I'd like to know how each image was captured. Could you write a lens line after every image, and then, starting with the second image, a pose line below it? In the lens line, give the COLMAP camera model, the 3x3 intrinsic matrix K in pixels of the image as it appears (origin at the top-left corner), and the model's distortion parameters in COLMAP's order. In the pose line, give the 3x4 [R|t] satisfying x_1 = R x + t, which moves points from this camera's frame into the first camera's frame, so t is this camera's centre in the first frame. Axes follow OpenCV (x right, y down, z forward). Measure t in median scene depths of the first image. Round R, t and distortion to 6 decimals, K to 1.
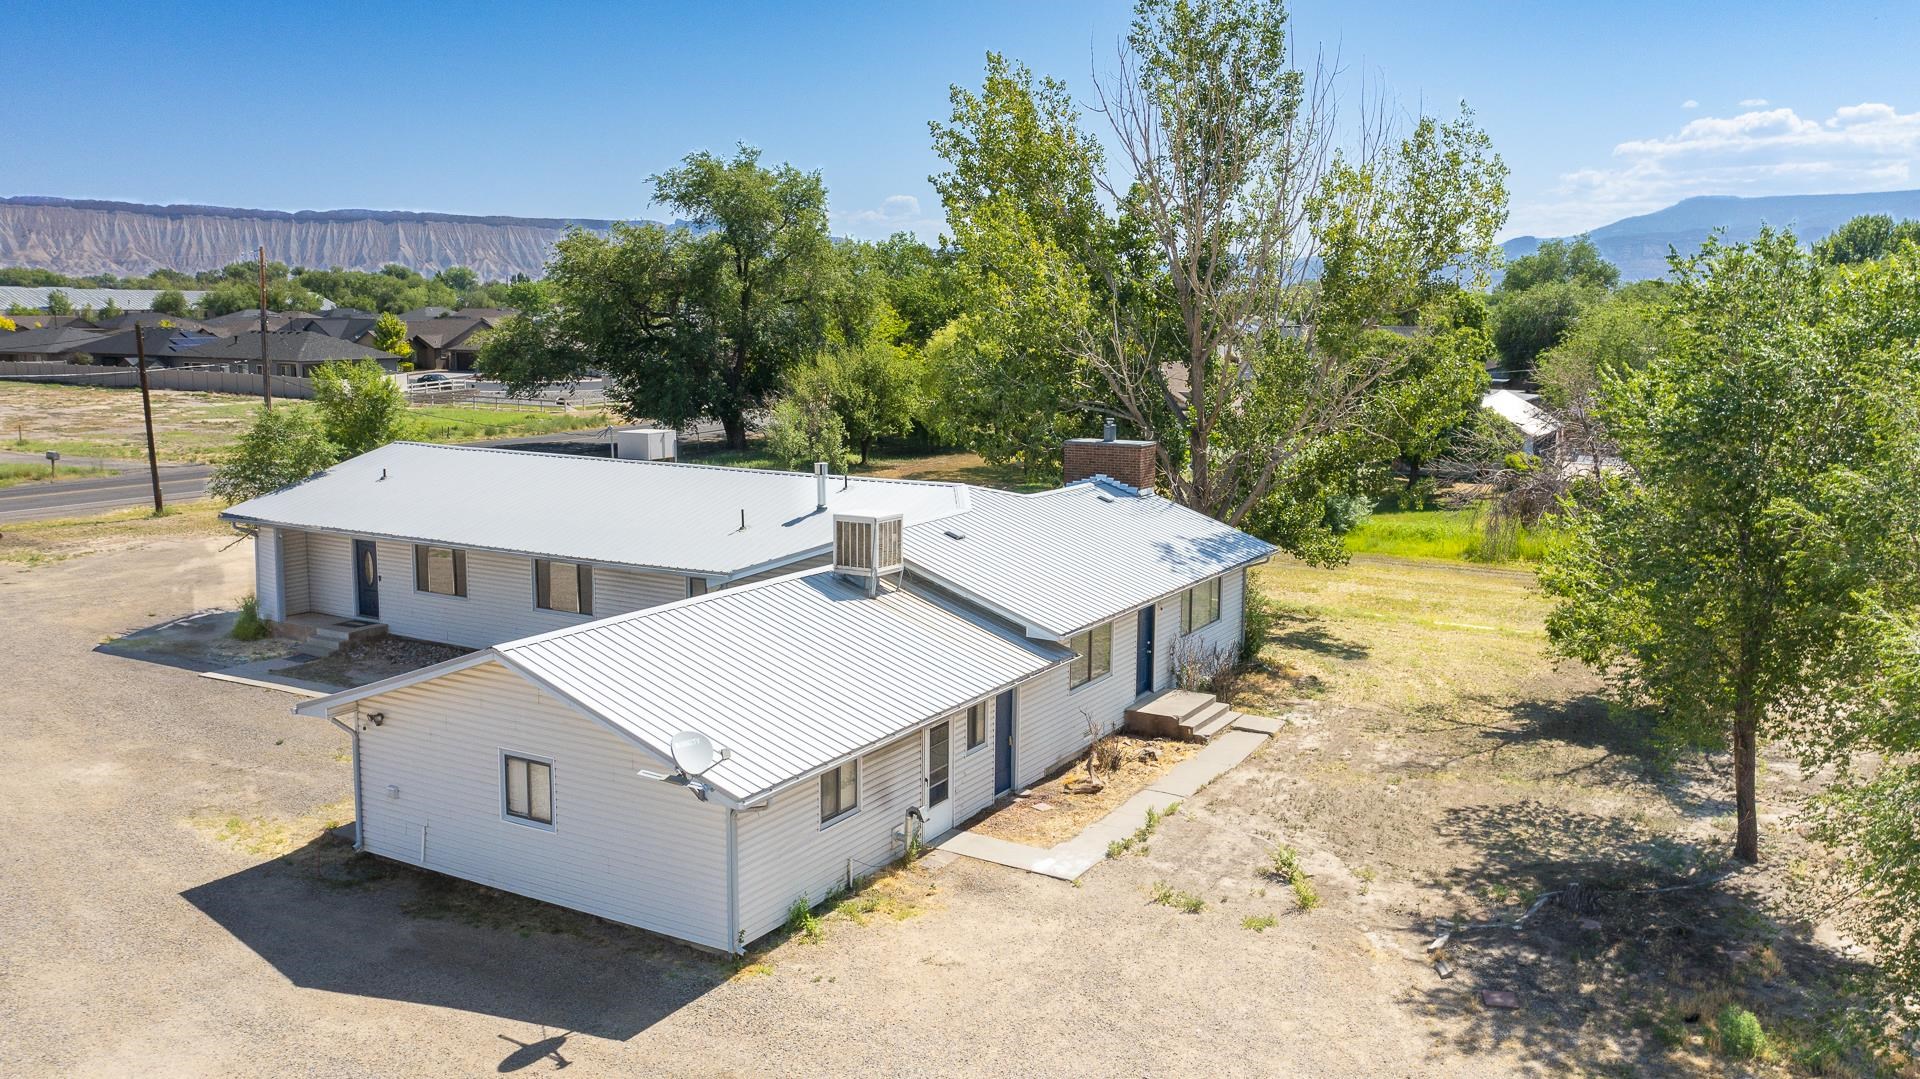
lens RADIAL K [[1519.9, 0, 958.5], [0, 1519.9, 542.1], [0, 0, 1]] dist [-0.013066, -0.002568]
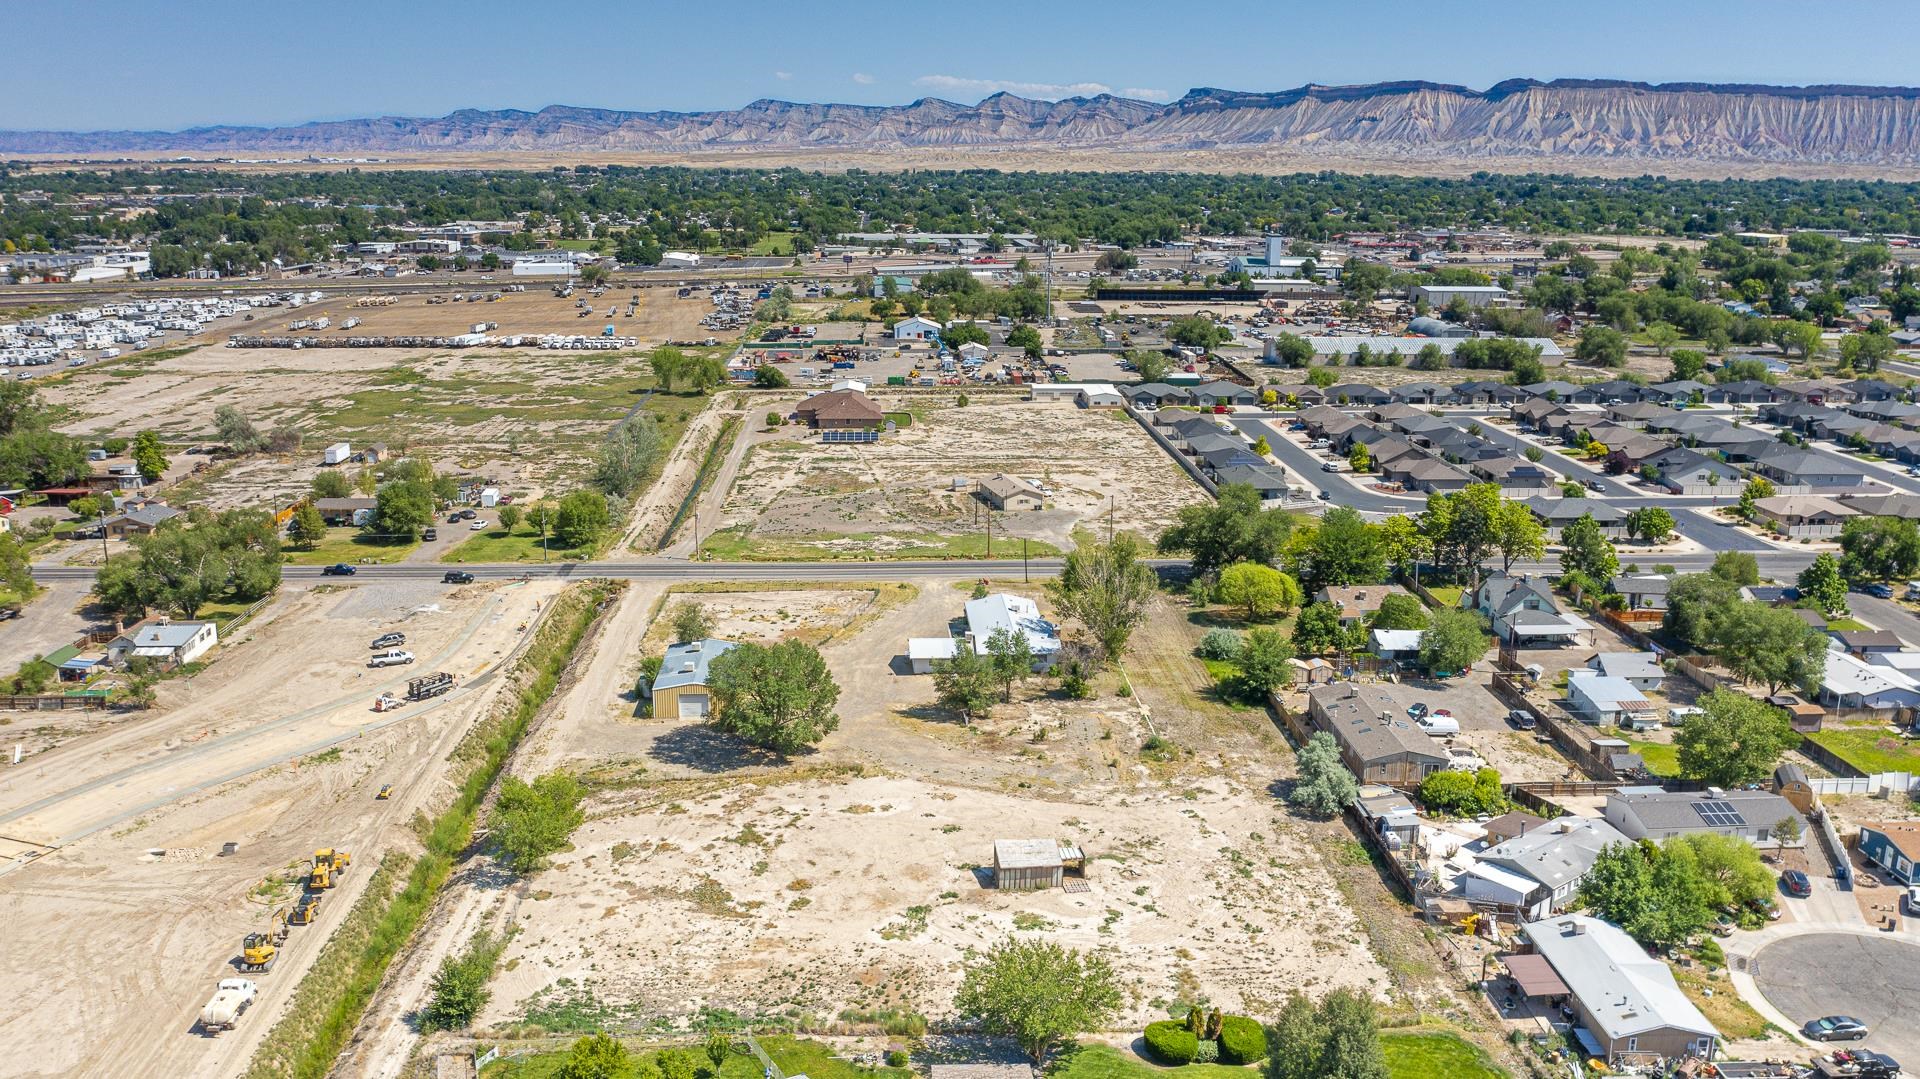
lens RADIAL K [[1519.9, 0, 951.1], [0, 1519.9, 542.5], [0, 0, 1]] dist [-0.013066, -0.002568]
pose [[0.555757, 0.198577, -0.807280, 1.893897], [-0.131950, 0.979814, 0.150179, -0.507399], [0.820807, 0.023058, 0.570741, -1.090051]]
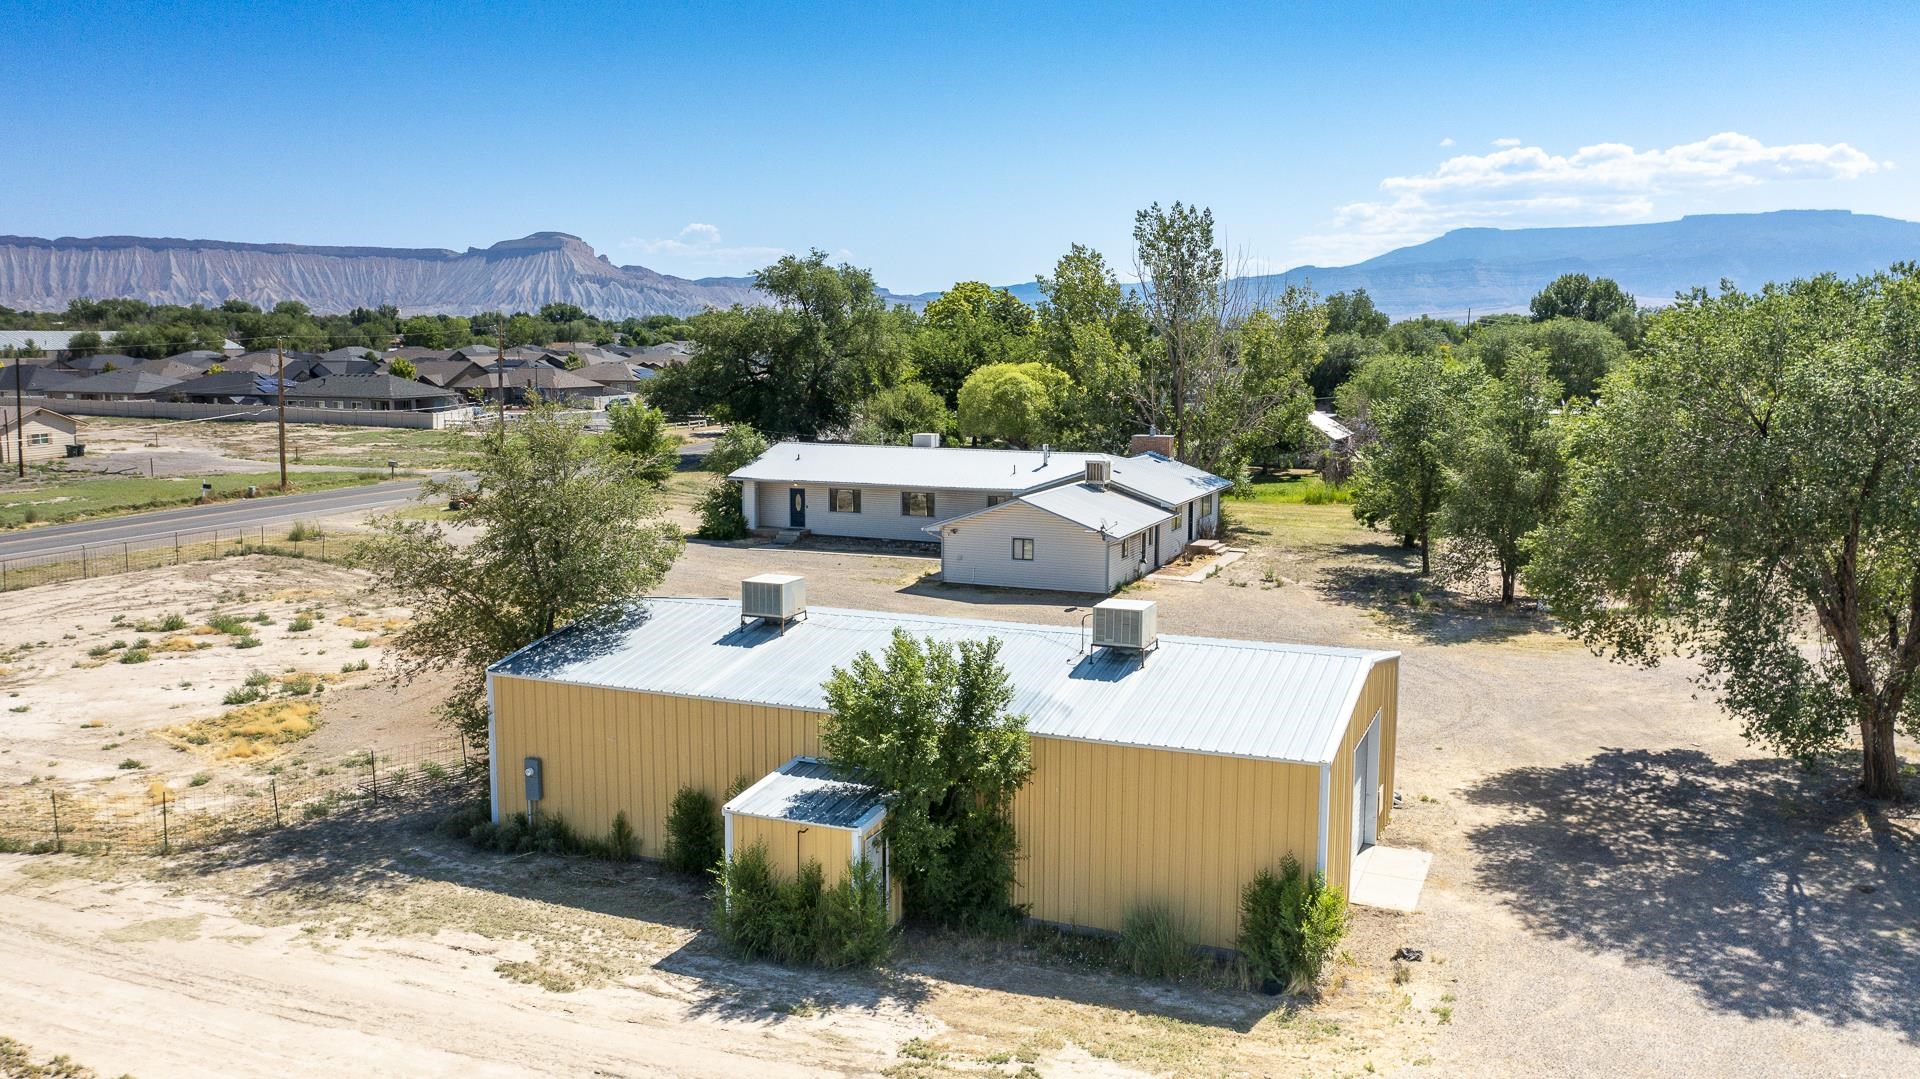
lens RADIAL K [[1519.9, 0, 958.8], [0, 1519.9, 522.2], [0, 0, 1]] dist [-0.013066, -0.002568]
pose [[0.991490, -0.019393, 0.128734, -0.199662], [0.023346, 0.999299, -0.029267, 0.049688], [-0.128076, 0.032023, 0.991247, -0.480279]]
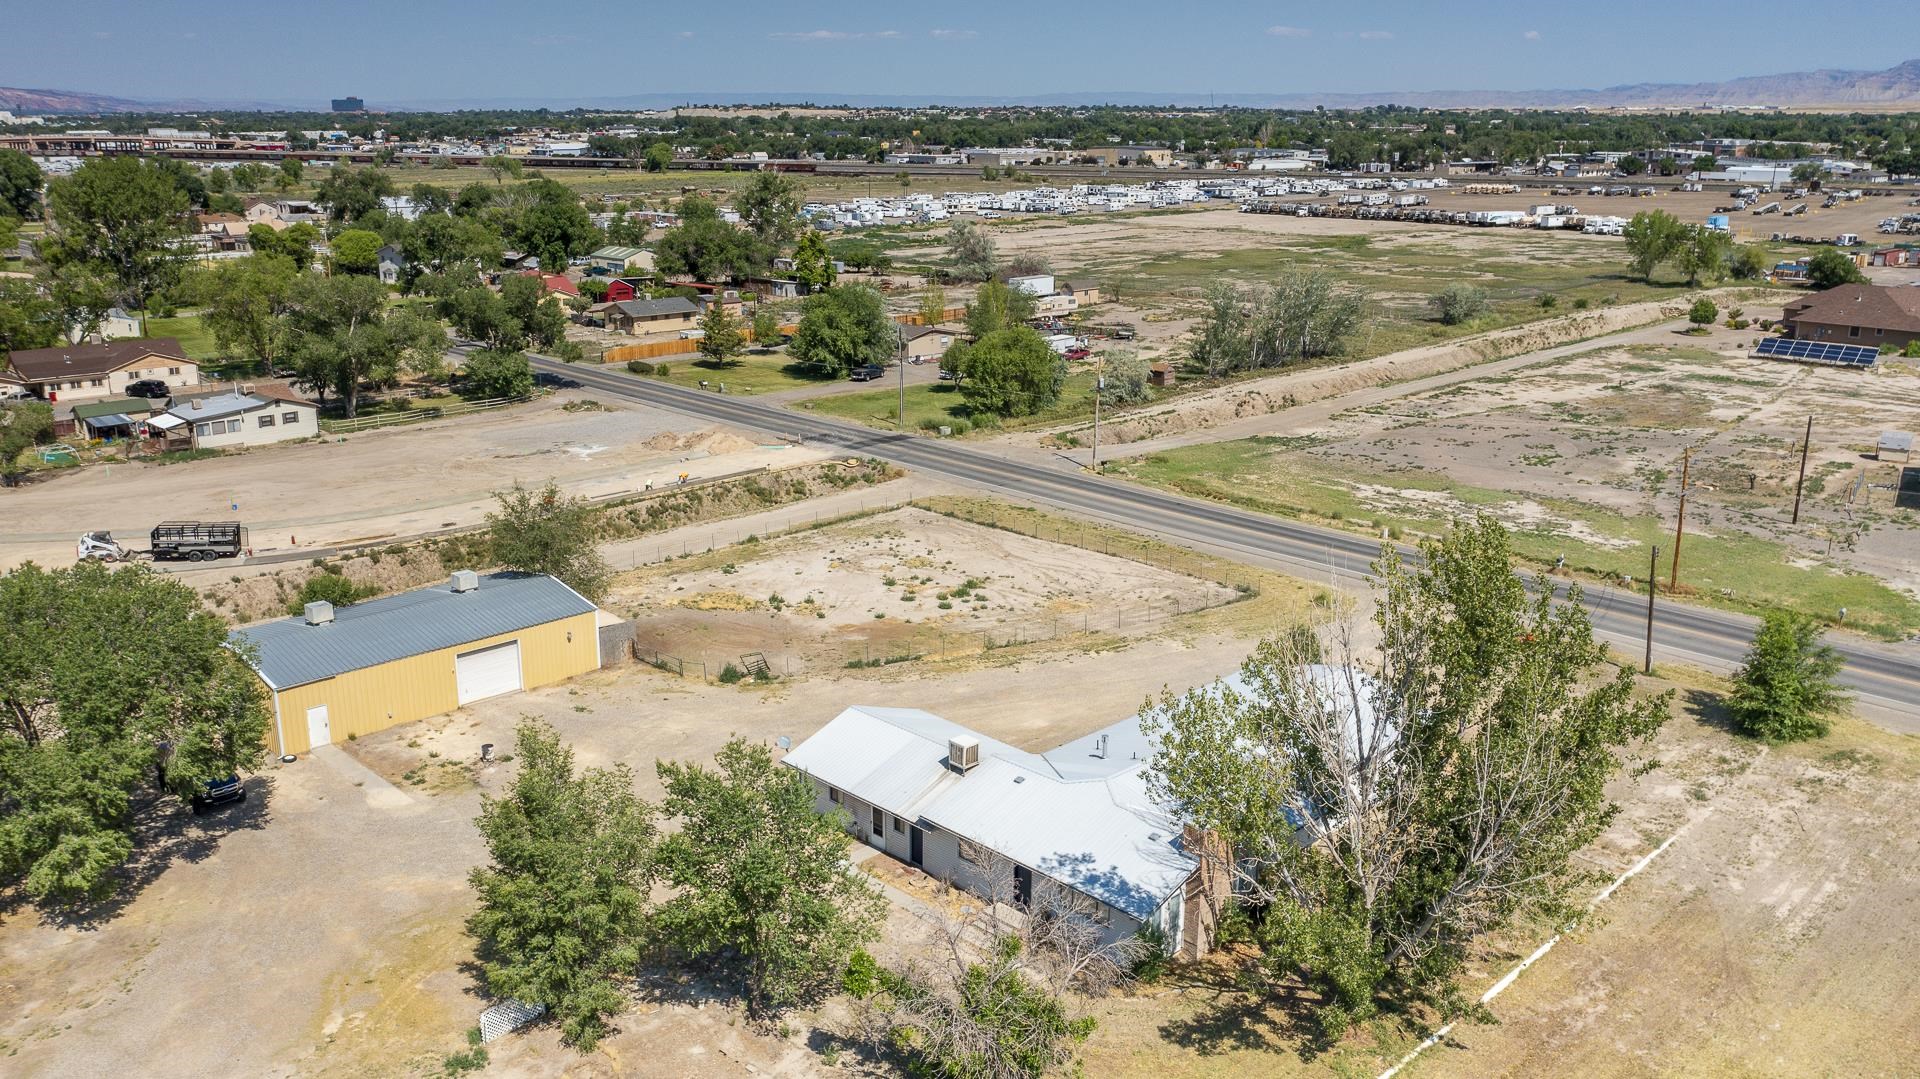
lens RADIAL K [[1519.9, 0, 952.1], [0, 1519.9, 533.8], [0, 0, 1]] dist [-0.013066, -0.002568]
pose [[-0.259118, 0.250367, -0.932831, 0.659690], [-0.154398, 0.942660, 0.295893, -0.324873], [0.953425, 0.220699, -0.205604, 0.447305]]
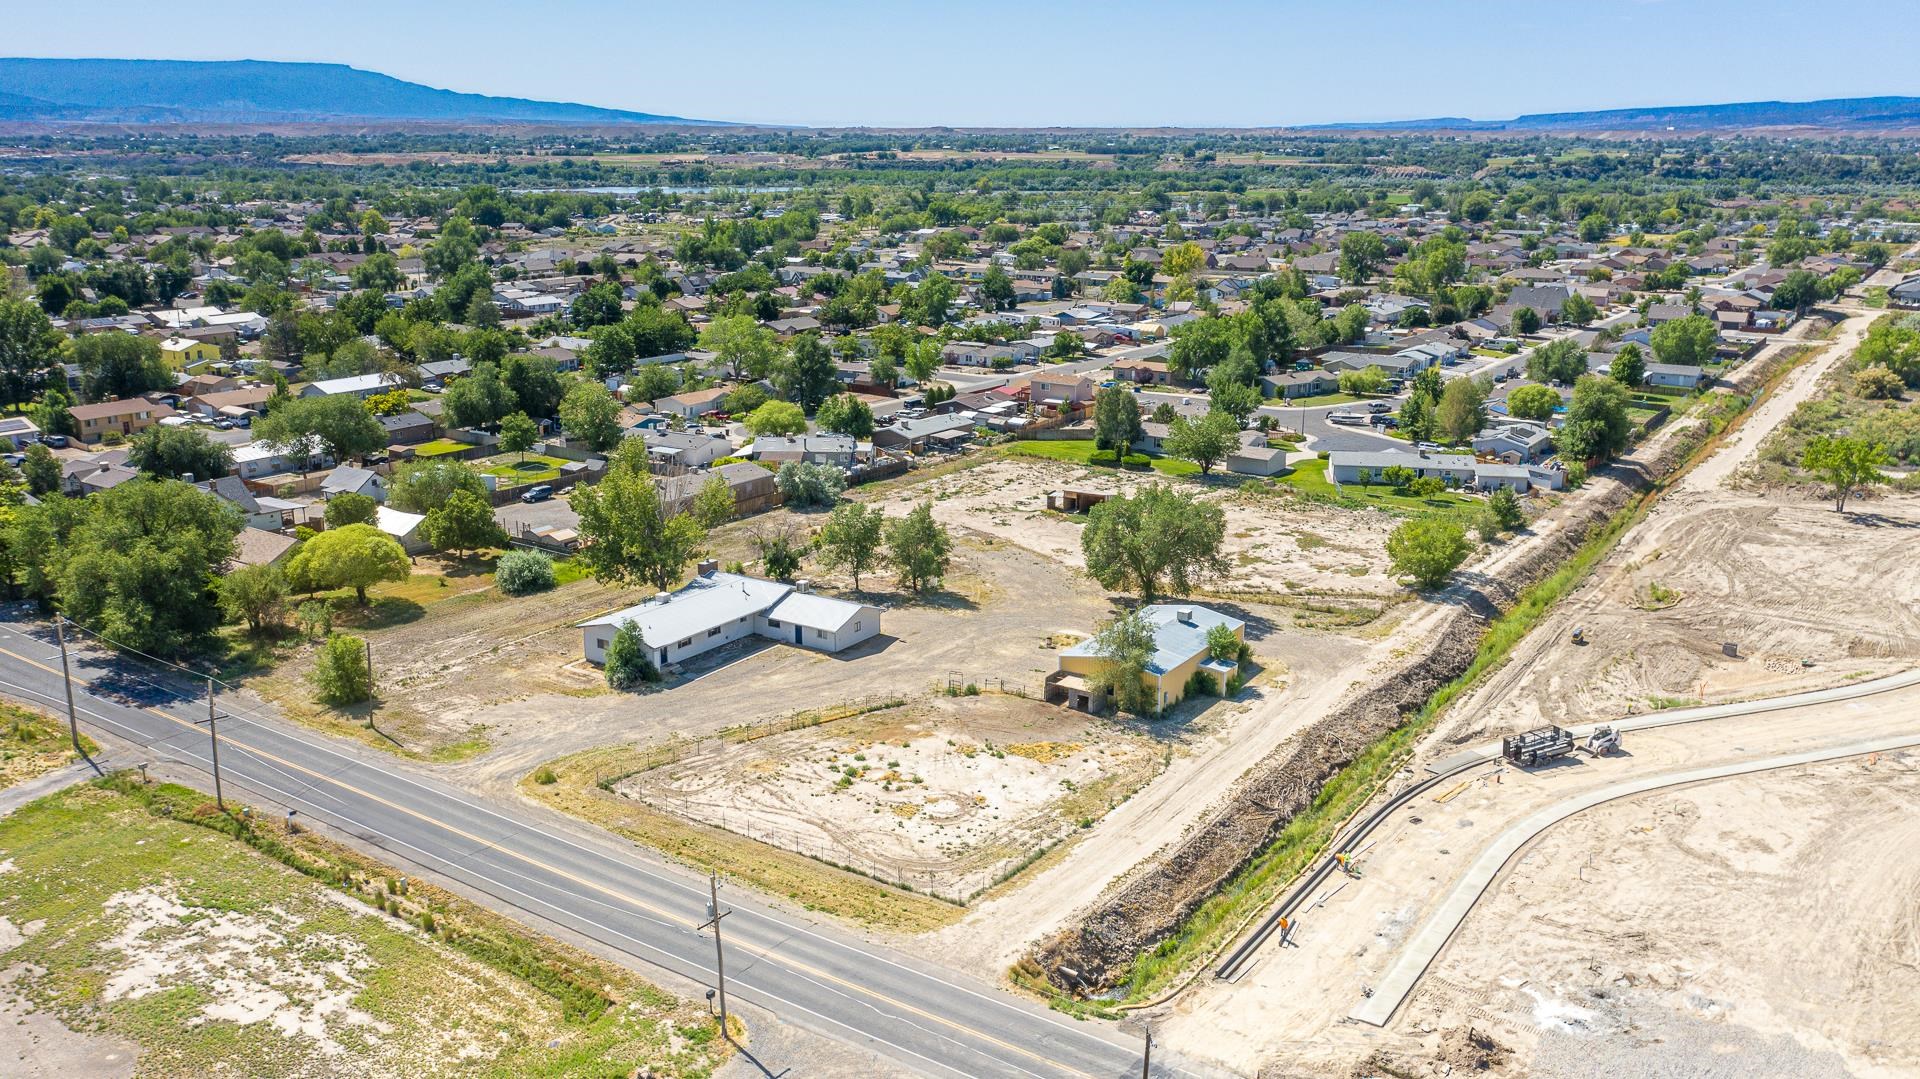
lens RADIAL K [[1519.9, 0, 956.3], [0, 1519.9, 542.3], [0, 0, 1]] dist [-0.013066, -0.002568]
pose [[0.059984, -0.260277, 0.963669, -1.729095], [0.153273, 0.956360, 0.248762, -0.470193], [-0.986362, 0.132782, 0.097260, -0.039877]]
